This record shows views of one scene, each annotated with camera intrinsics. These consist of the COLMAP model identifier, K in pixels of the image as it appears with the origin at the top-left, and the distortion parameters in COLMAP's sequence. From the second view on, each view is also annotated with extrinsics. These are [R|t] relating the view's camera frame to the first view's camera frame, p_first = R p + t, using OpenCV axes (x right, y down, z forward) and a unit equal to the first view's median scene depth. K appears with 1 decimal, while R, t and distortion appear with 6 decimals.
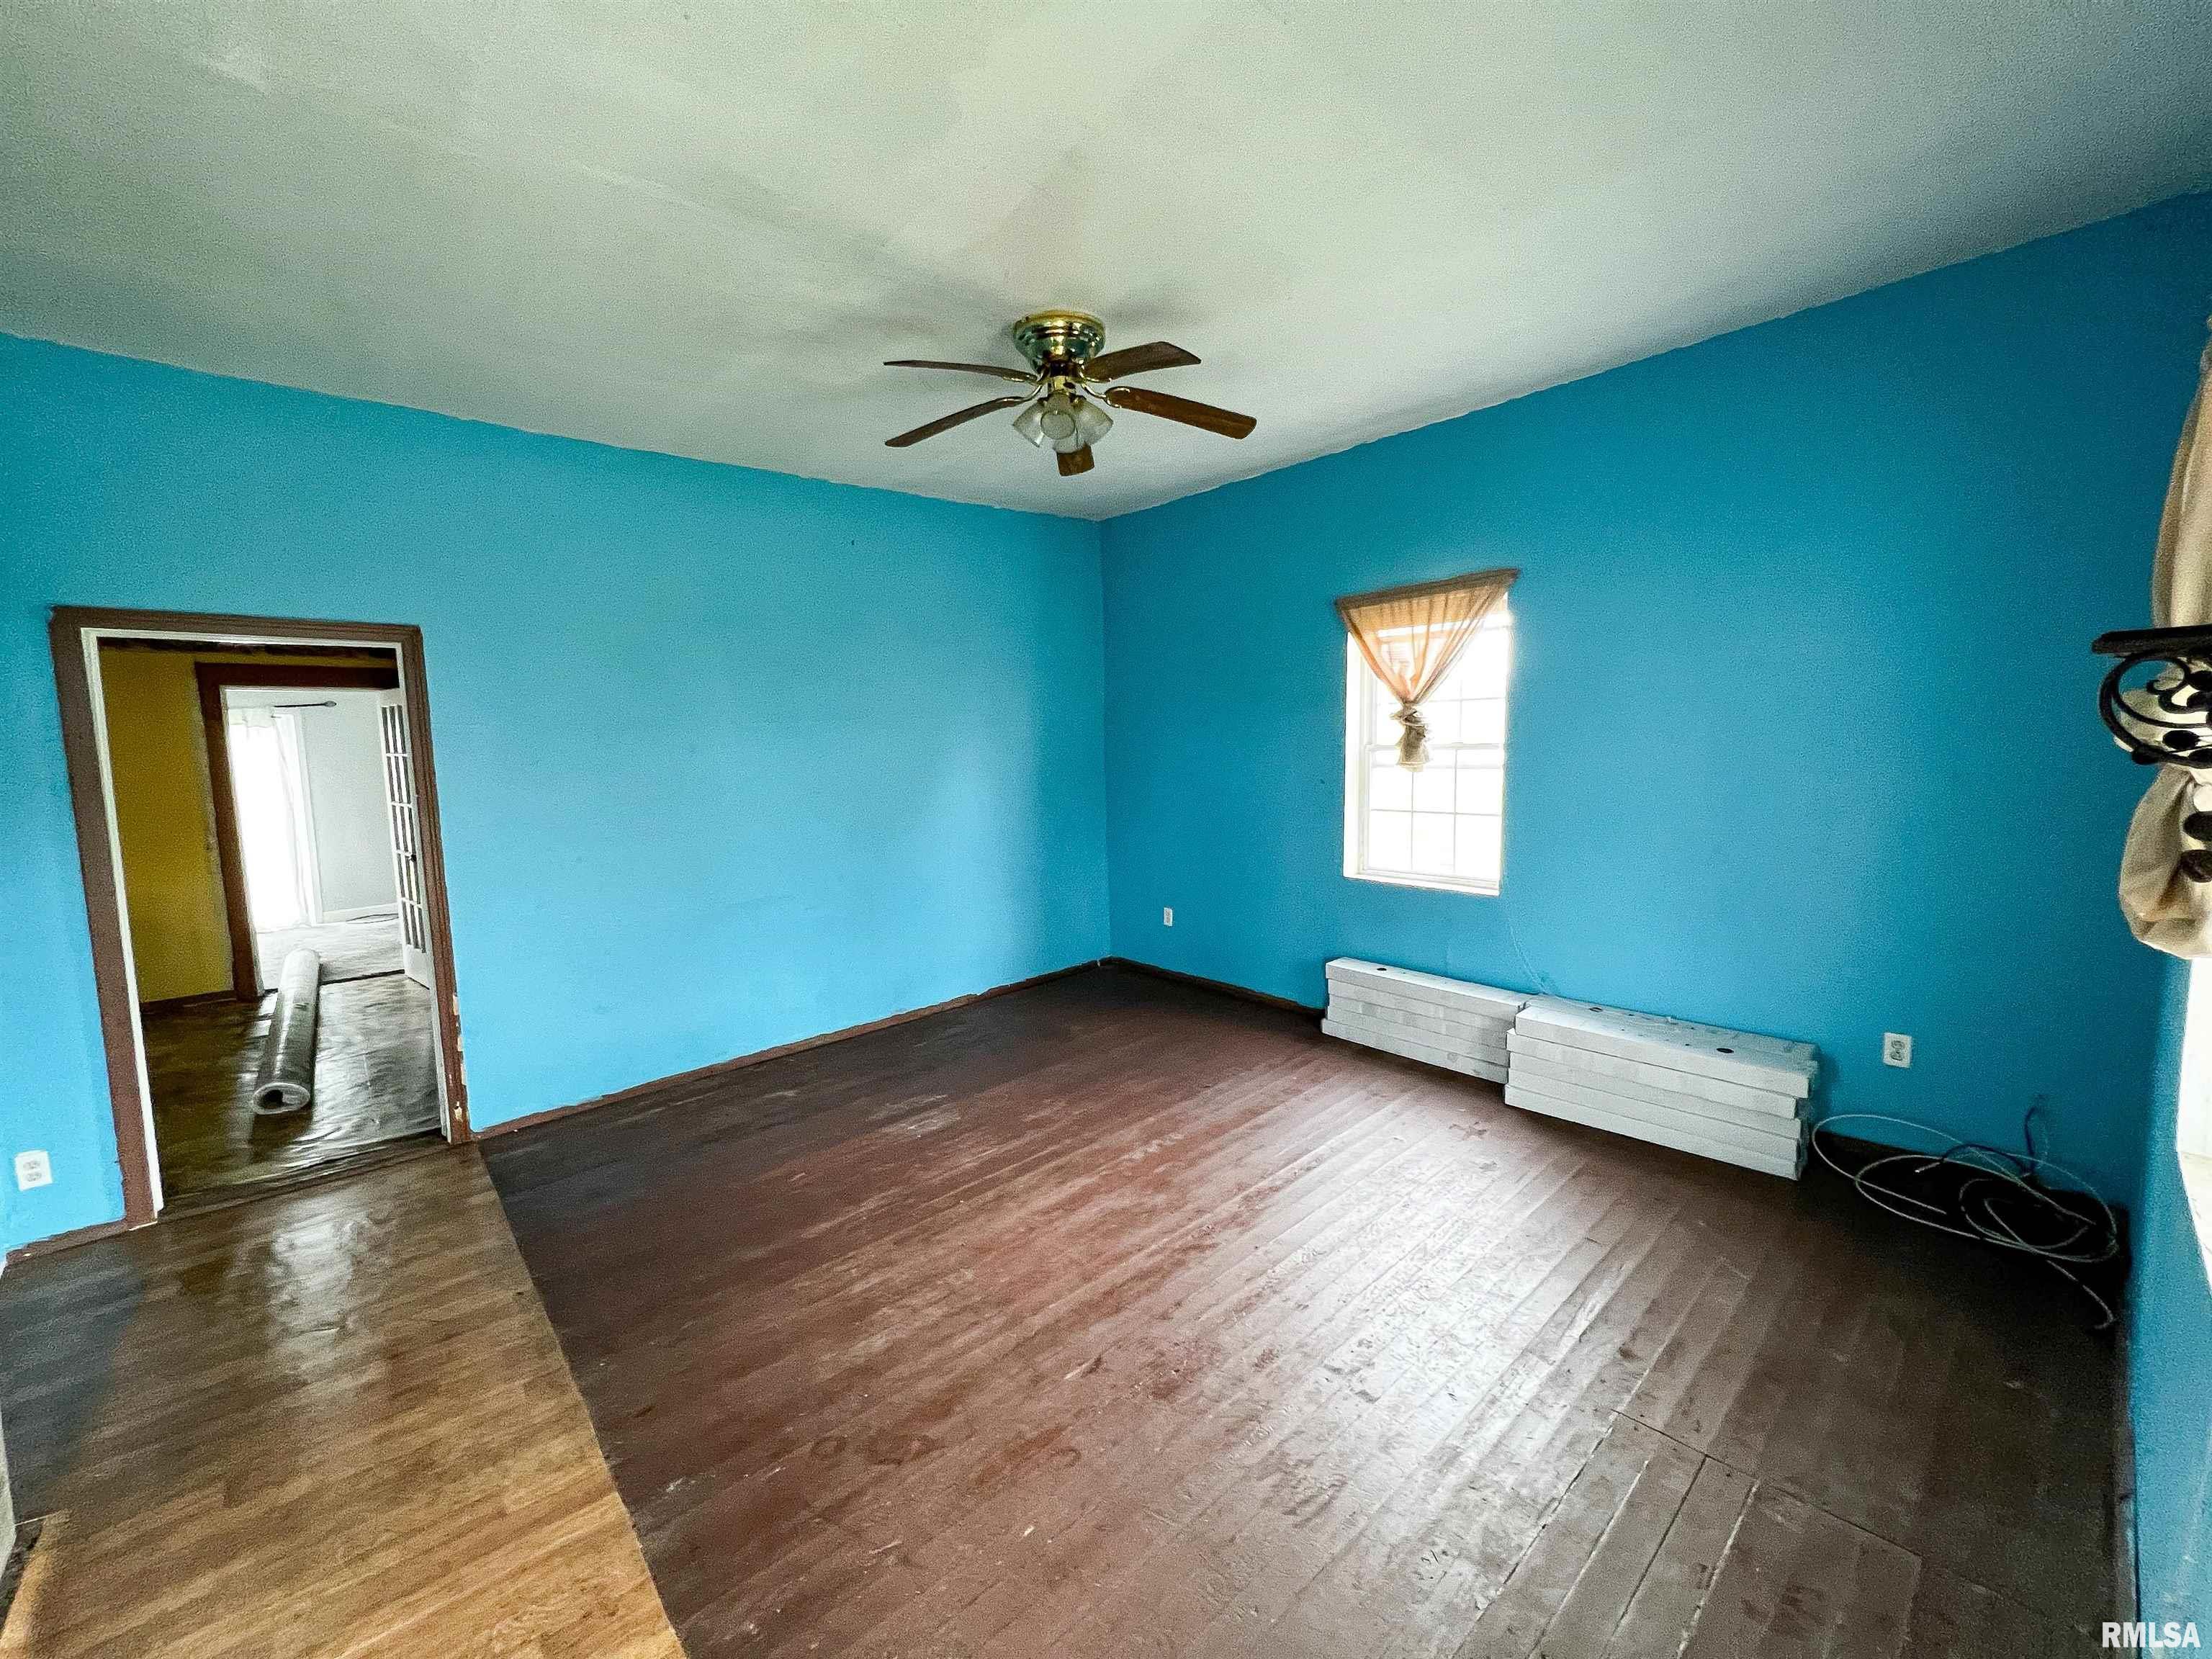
lens RADIAL K [[885.8, 0, 1111.5], [0, 885.8, 831.9], [0, 0, 1]] dist [-0.001481, 0.000539]
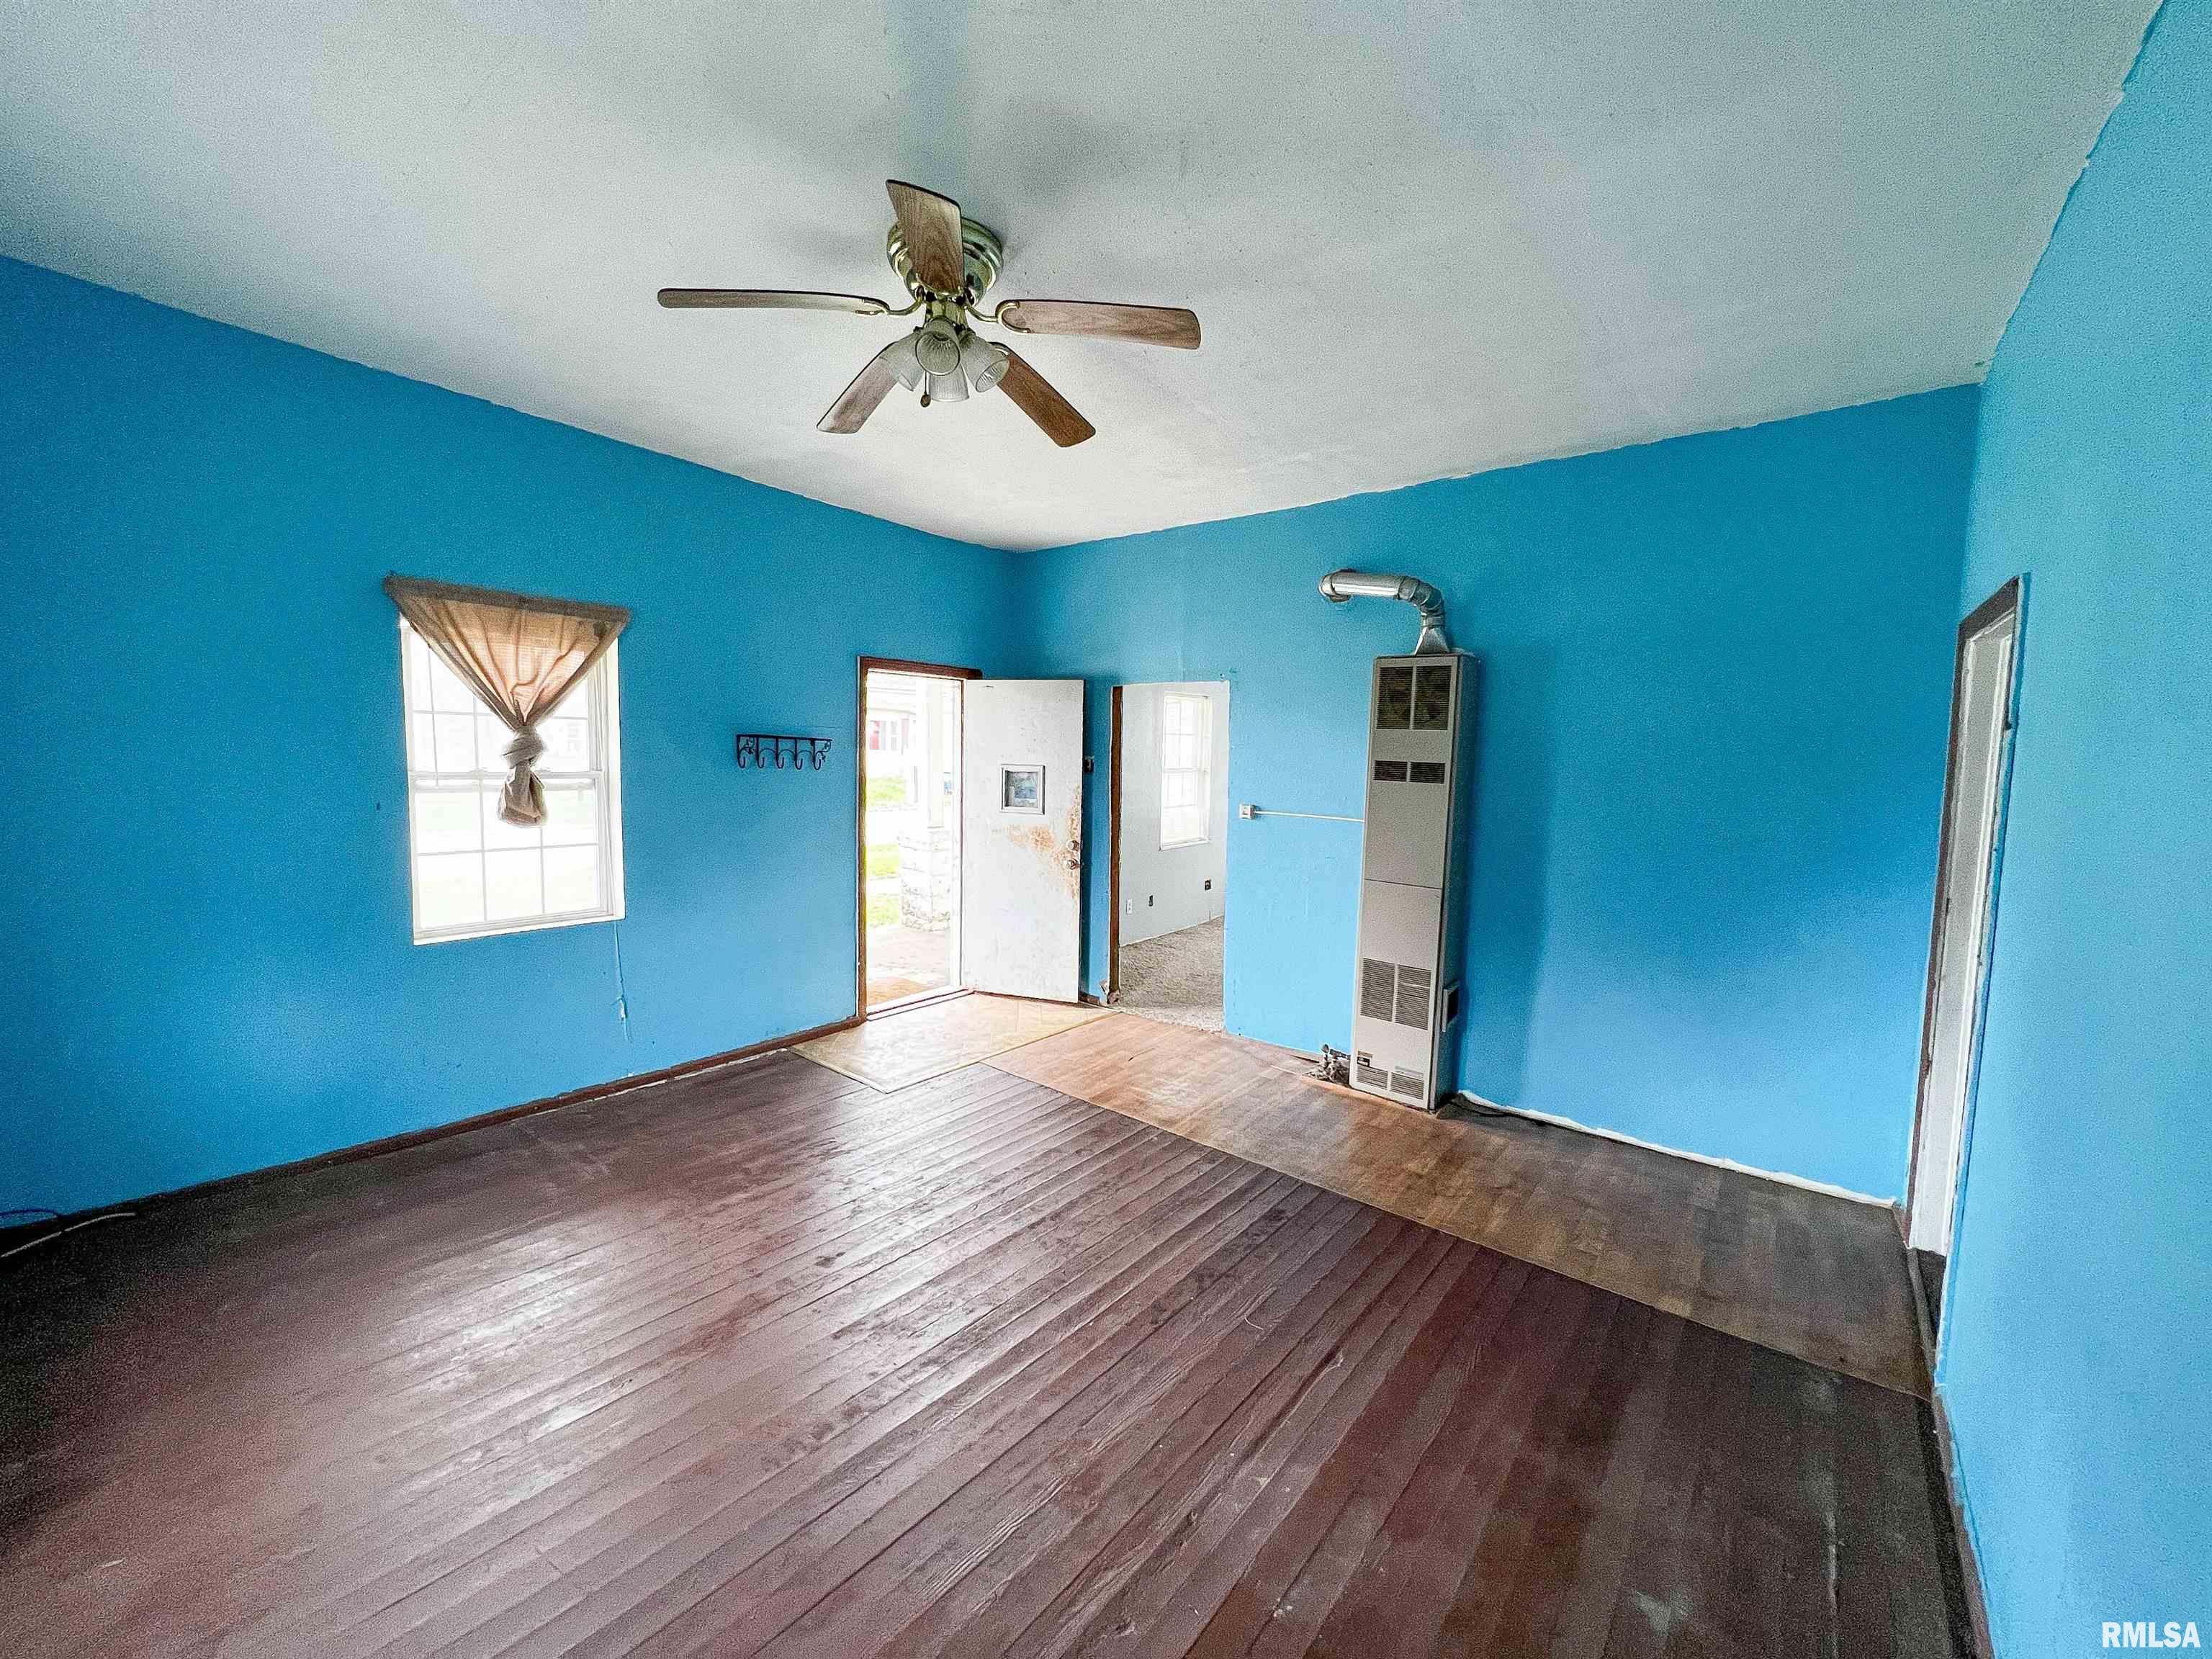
lens RADIAL K [[886.7, 0, 1105.1], [0, 886.7, 828.6], [0, 0, 1]] dist [0.000657, 0.000074]
pose [[-0.985725, 0.024021, -0.166643, -0.056492], [-0.010734, 0.978790, 0.204583, -0.218055], [0.168022, 0.203451, -0.964560, 1.830936]]
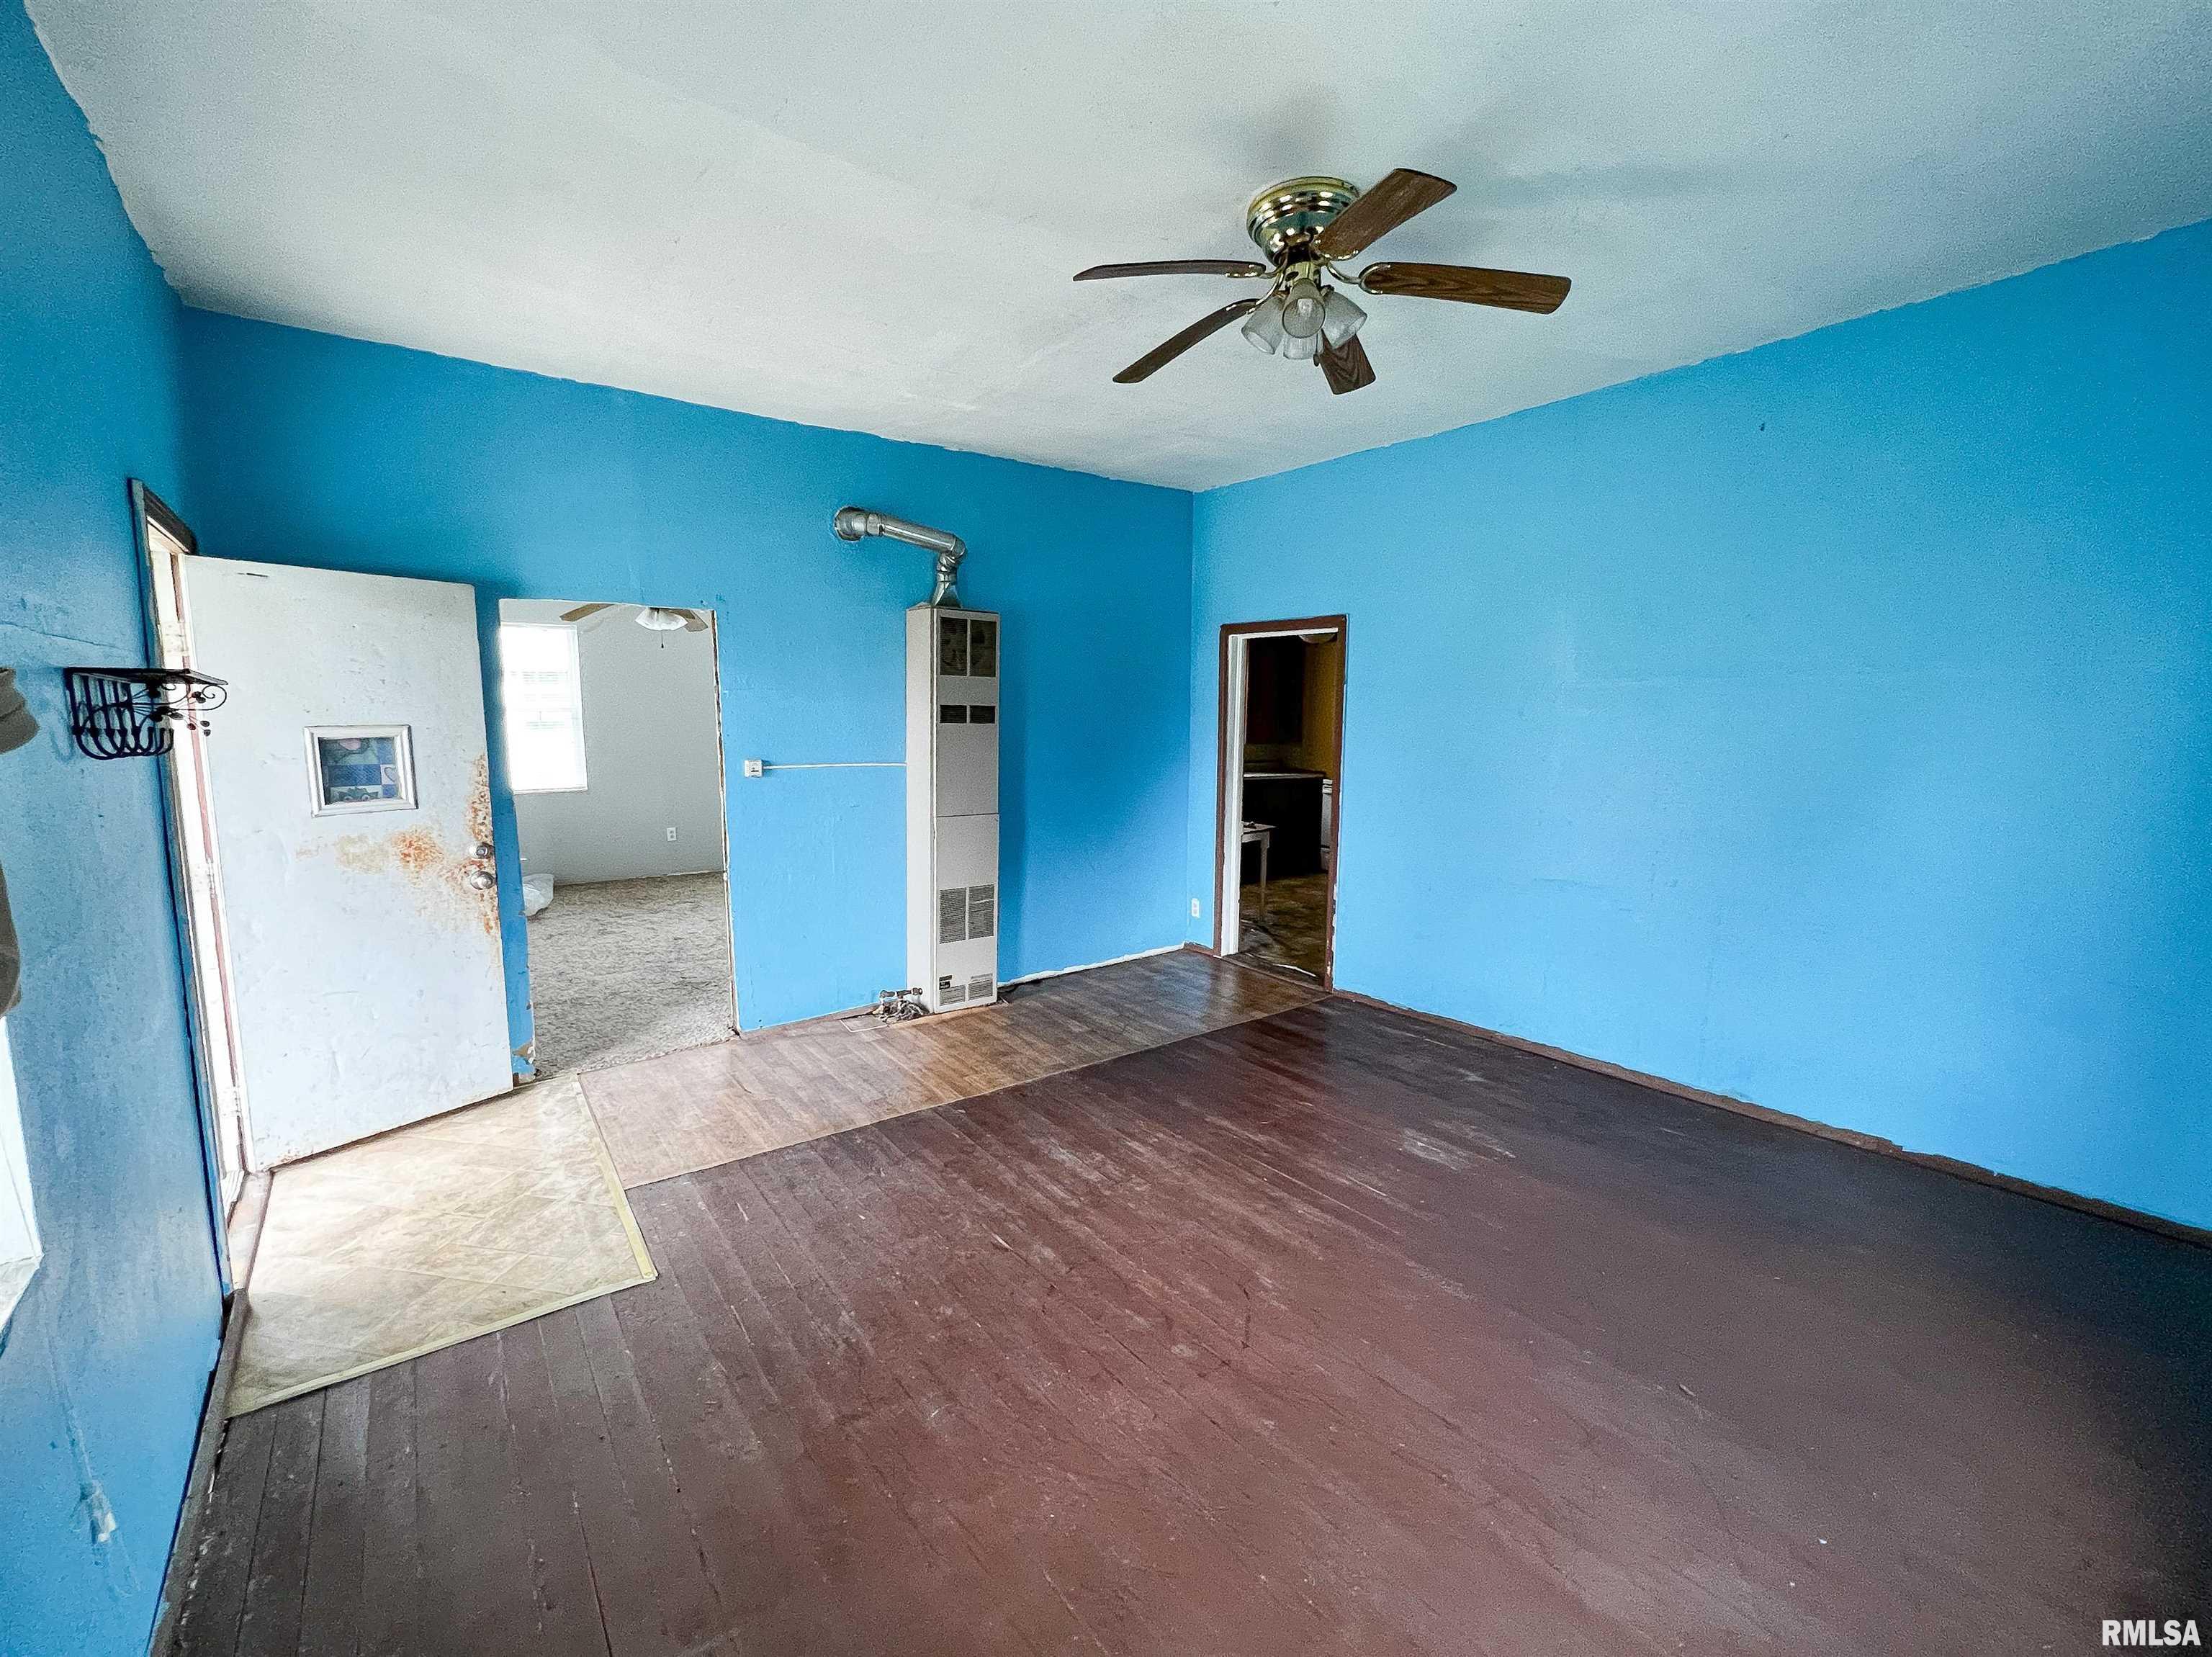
lens RADIAL K [[920.8, 0, 1106.0], [0, 920.8, 828.5], [0, 0, 1]] dist [-0.001818, -0.000194]
pose [[-0.069895, 0.160503, -0.984558, 0.851431], [-0.114421, 0.979167, 0.167747, -0.127208], [0.990970, 0.124379, -0.050074, 0.888072]]
